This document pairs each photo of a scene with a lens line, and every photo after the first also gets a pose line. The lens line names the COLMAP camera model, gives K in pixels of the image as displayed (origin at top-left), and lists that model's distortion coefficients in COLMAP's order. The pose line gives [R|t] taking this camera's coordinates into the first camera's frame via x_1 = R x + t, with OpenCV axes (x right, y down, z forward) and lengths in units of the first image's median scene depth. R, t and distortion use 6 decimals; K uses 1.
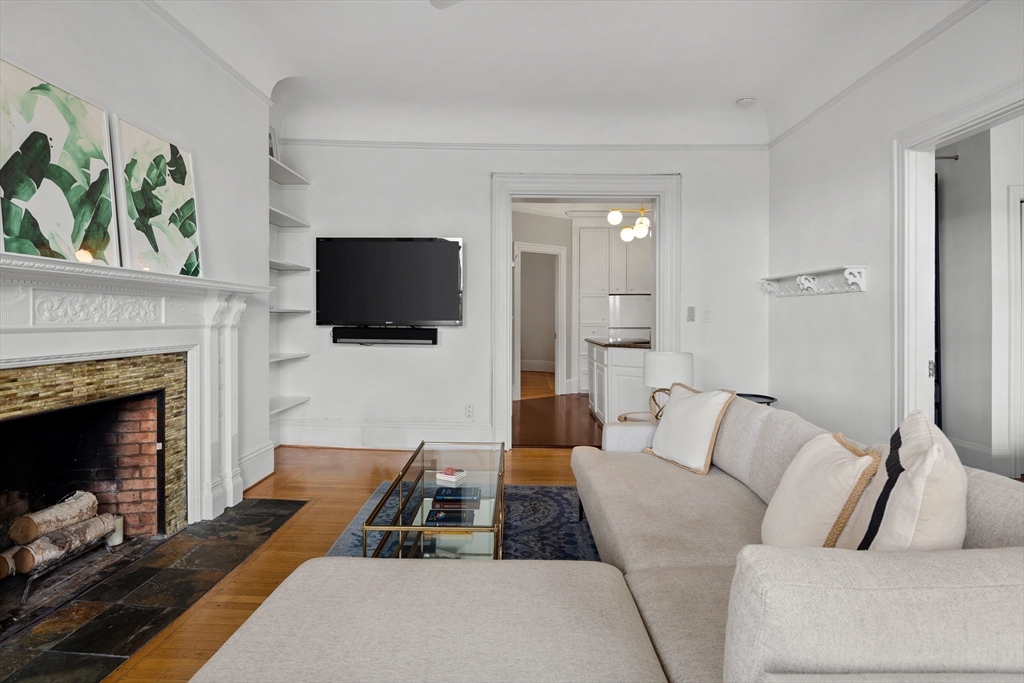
lens RADIAL K [[513.1, 0, 510.5], [0, 513.1, 321.0], [0, 0, 1]] dist [-0.000329, -0.000591]
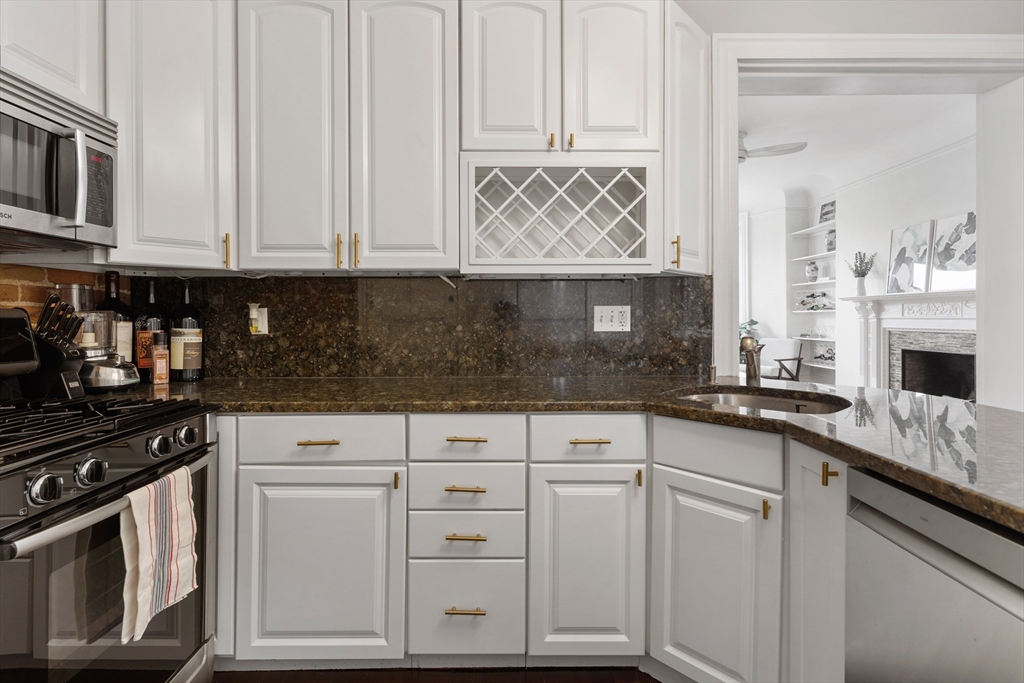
lens RADIAL K [[497.8, 0, 505.5], [0, 497.8, 319.0], [0, 0, 1]] dist [-0.000078, -0.000181]
pose [[-0.999950, 0.008657, 0.004989, 0.954982], [0.008702, 0.999922, 0.009004, -0.017472], [-0.004911, 0.009046, -0.999947, 2.888630]]
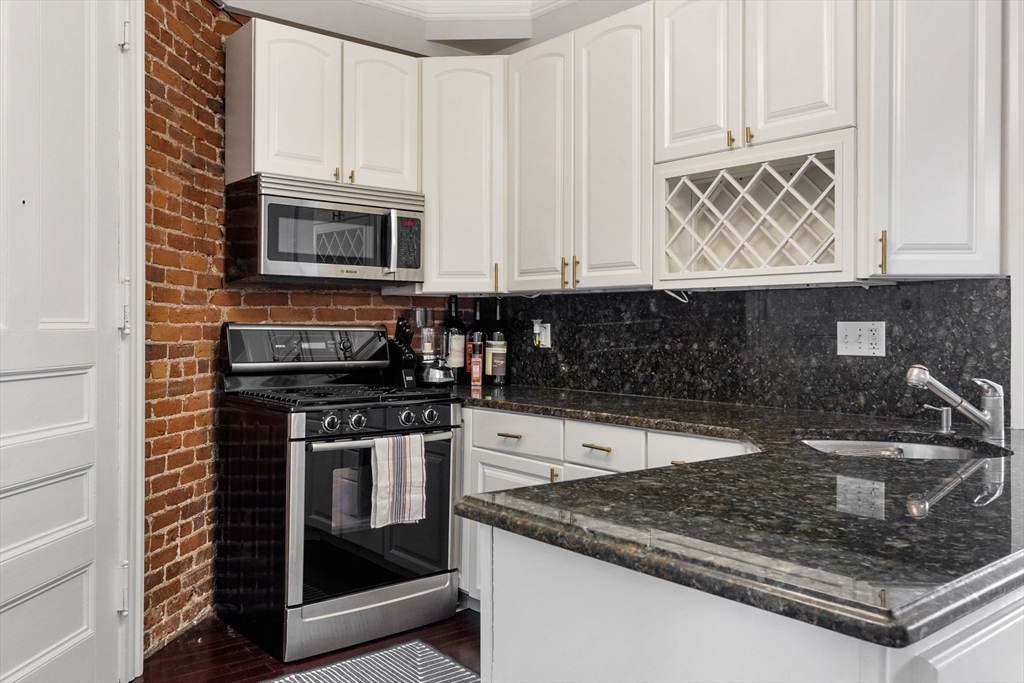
lens RADIAL K [[811.6, 0, 512.5], [0, 811.6, 323.4], [0, 0, 1]] dist [-0.004452, 0.005021]
pose [[-0.633762, 0.006378, 0.773502, 0.231838], [0.002807, 0.999978, -0.005945, -0.023932], [-0.773523, -0.001597, -0.633766, 3.054206]]
